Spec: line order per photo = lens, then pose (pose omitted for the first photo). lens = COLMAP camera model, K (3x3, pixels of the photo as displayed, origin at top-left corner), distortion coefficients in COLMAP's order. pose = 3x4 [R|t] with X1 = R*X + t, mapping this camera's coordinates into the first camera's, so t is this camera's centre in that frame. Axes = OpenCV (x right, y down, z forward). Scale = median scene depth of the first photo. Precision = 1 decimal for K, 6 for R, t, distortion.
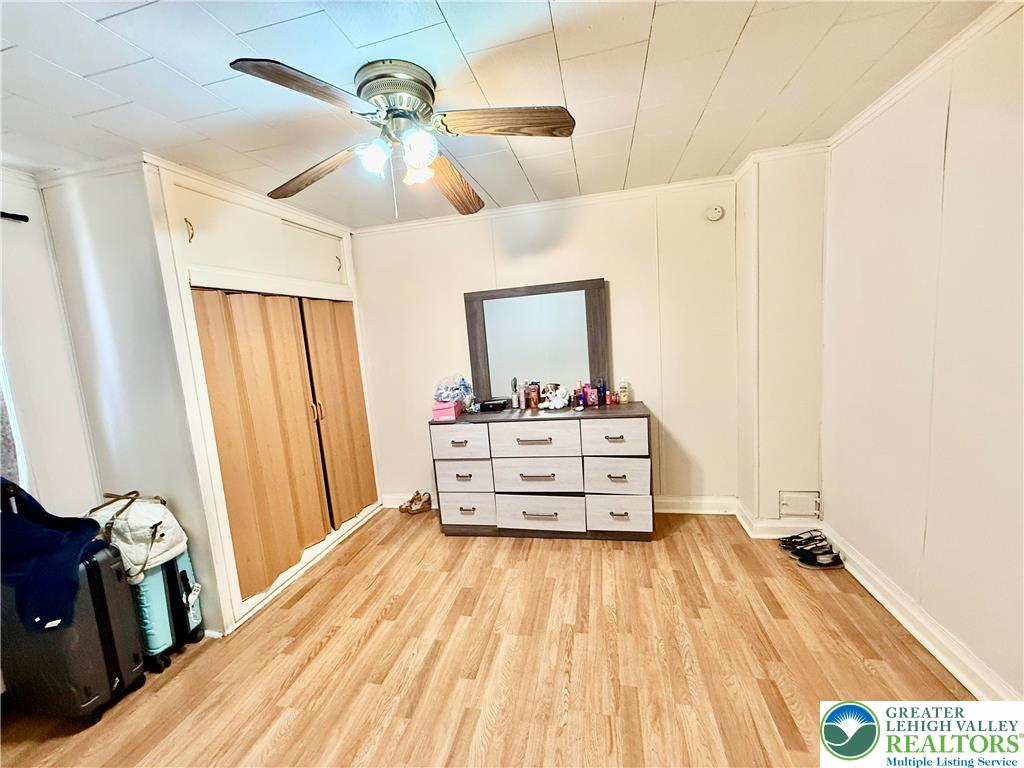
lens RADIAL K [[407.7, 0, 507.5], [0, 407.7, 383.1], [0, 0, 1]] dist [-0.001471, 0.000534]
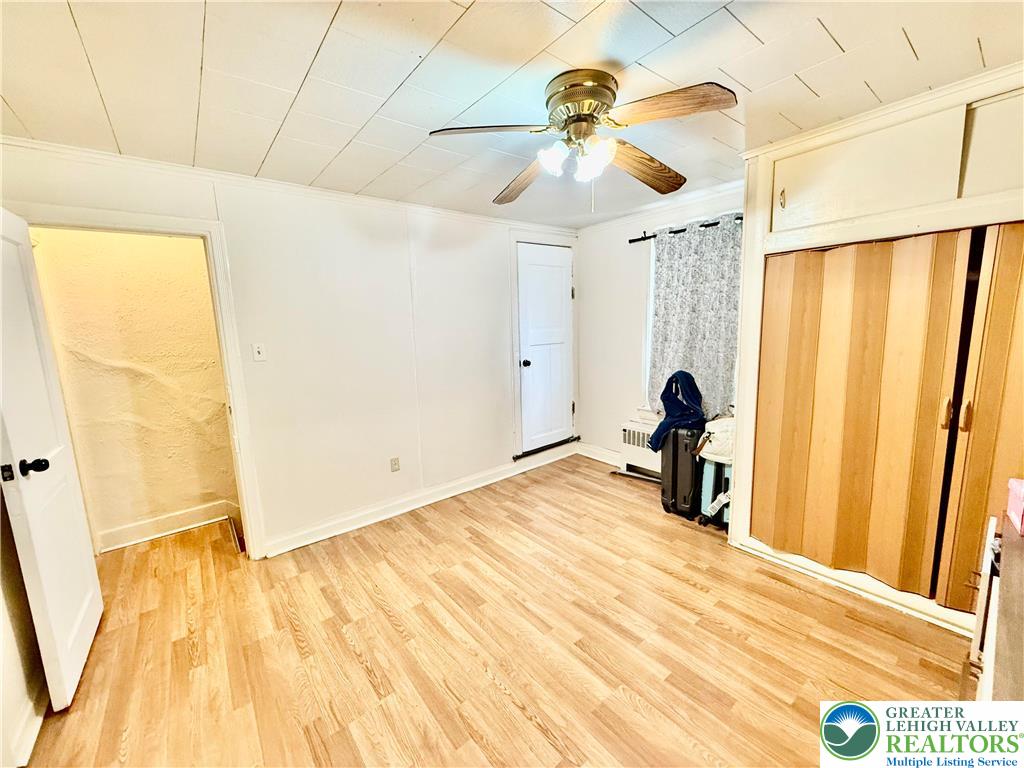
lens RADIAL K [[407.7, 0, 508.2], [0, 407.7, 384.4], [0, 0, 1]] dist [-0.001471, 0.000534]
pose [[-0.621708, 0.214133, -0.753410, 0.544493], [-0.014262, 0.958649, 0.284234, -0.186220], [0.783119, 0.187456, -0.592946, 1.075528]]
